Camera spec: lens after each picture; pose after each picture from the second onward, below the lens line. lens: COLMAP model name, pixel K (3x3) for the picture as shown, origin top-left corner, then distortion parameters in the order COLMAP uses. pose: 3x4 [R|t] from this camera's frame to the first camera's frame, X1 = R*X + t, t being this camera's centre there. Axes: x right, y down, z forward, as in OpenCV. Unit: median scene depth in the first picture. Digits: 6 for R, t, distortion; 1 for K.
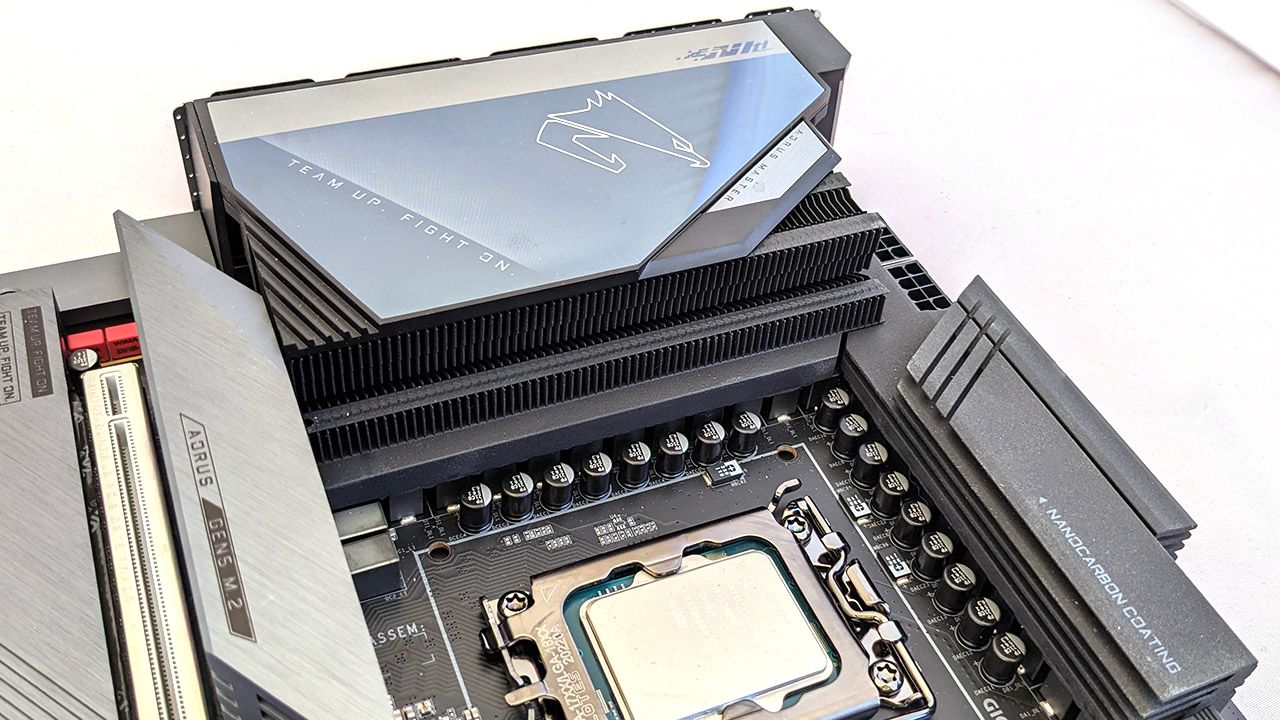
lens RADIAL K [[1301.8, 0, 640.0], [0, 1301.8, 360.0], [0, 0, 1]] dist [0.012592, 0.008284]
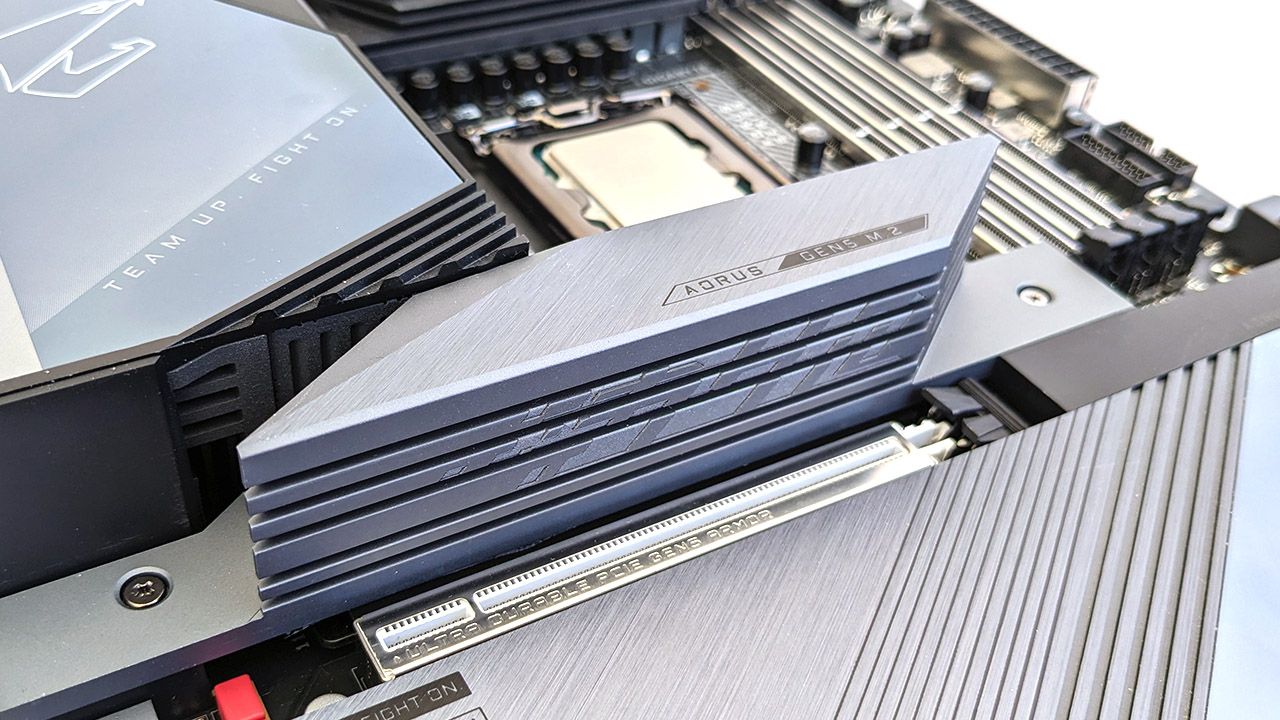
lens RADIAL K [[1301.8, 0, 640.0], [0, 1301.8, 360.0], [0, 0, 1]] dist [0.012592, 0.008284]
pose [[-0.124113, -0.705129, 0.698132, -1.014211], [0.640461, 0.480462, 0.599138, -0.464525], [-0.757896, 0.521487, 0.391976, 0.791103]]
